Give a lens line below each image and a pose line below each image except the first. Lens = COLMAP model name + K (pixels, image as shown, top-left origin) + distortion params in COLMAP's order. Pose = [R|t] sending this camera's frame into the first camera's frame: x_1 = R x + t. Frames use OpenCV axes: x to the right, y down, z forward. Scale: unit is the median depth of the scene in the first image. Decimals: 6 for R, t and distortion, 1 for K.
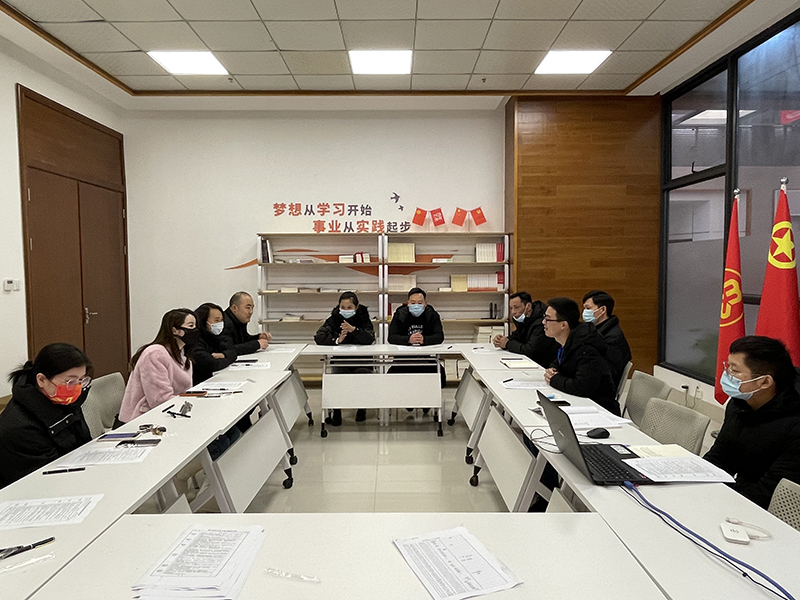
lens RADIAL K [[543.1, 0, 400.2], [0, 543.1, 296.4], [0, 0, 1]] dist [0.003340, 0.000103]
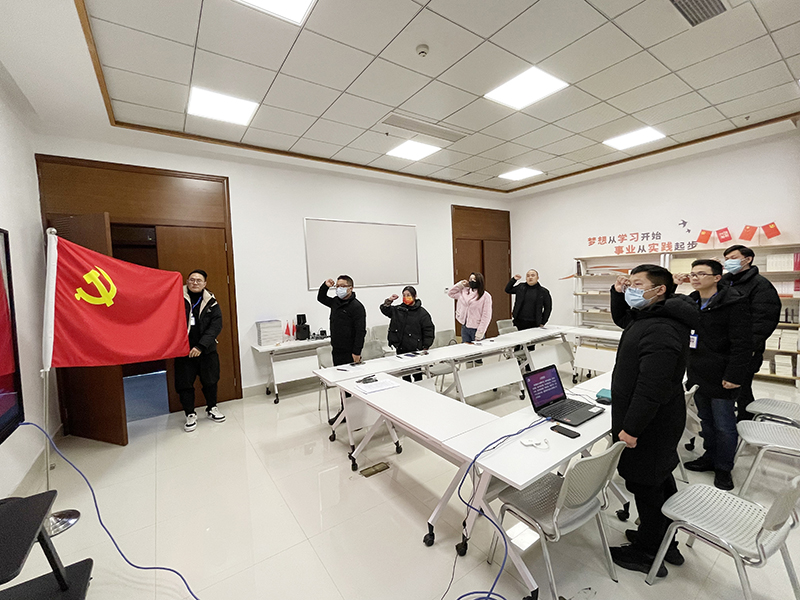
lens RADIAL K [[347.4, 0, 400.9], [0, 347.4, 302.7], [0, 0, 1]] dist [-0.000938, -0.000176]
pose [[0.568926, 0.045771, -0.821114, 0.300644], [-0.013161, 0.998829, 0.046558, -0.021478], [0.822283, -0.015682, 0.568862, -0.036909]]
